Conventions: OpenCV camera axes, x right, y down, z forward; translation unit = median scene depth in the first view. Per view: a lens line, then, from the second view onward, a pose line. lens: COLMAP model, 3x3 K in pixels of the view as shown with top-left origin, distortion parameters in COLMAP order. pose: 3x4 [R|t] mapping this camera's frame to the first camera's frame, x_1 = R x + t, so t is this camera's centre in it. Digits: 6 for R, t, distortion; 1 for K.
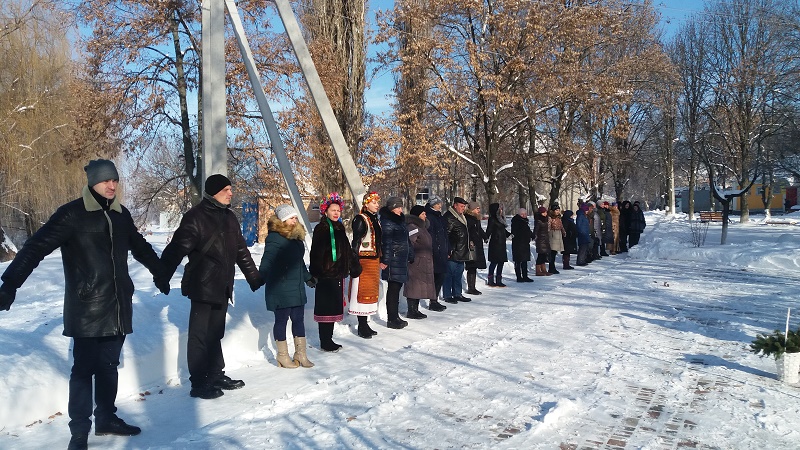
lens RADIAL K [[651.3, 0, 400.0], [0, 651.3, 225.0], [0, 0, 1]] dist [0.102732, -0.171709]
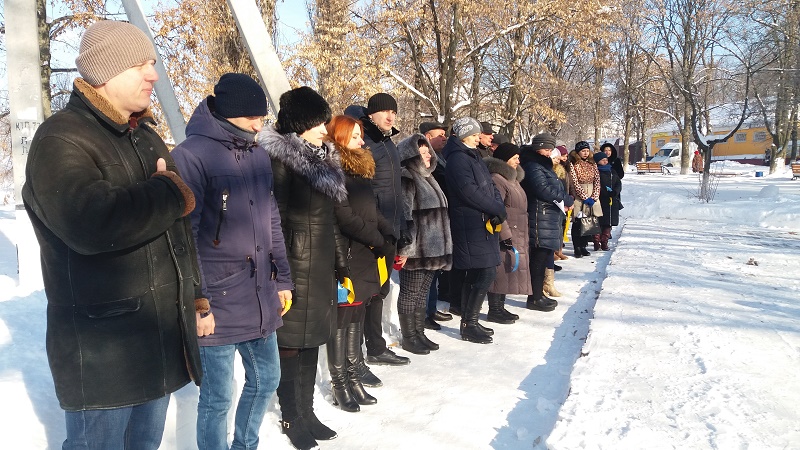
lens RADIAL K [[651.3, 0, 400.0], [0, 651.3, 225.0], [0, 0, 1]] dist [0.102732, -0.171709]
pose [[0.987598, -0.019806, 0.155749, -0.039285], [0.009168, 0.997593, 0.068725, 0.001336], [-0.156735, -0.066445, 0.985403, 0.238664]]
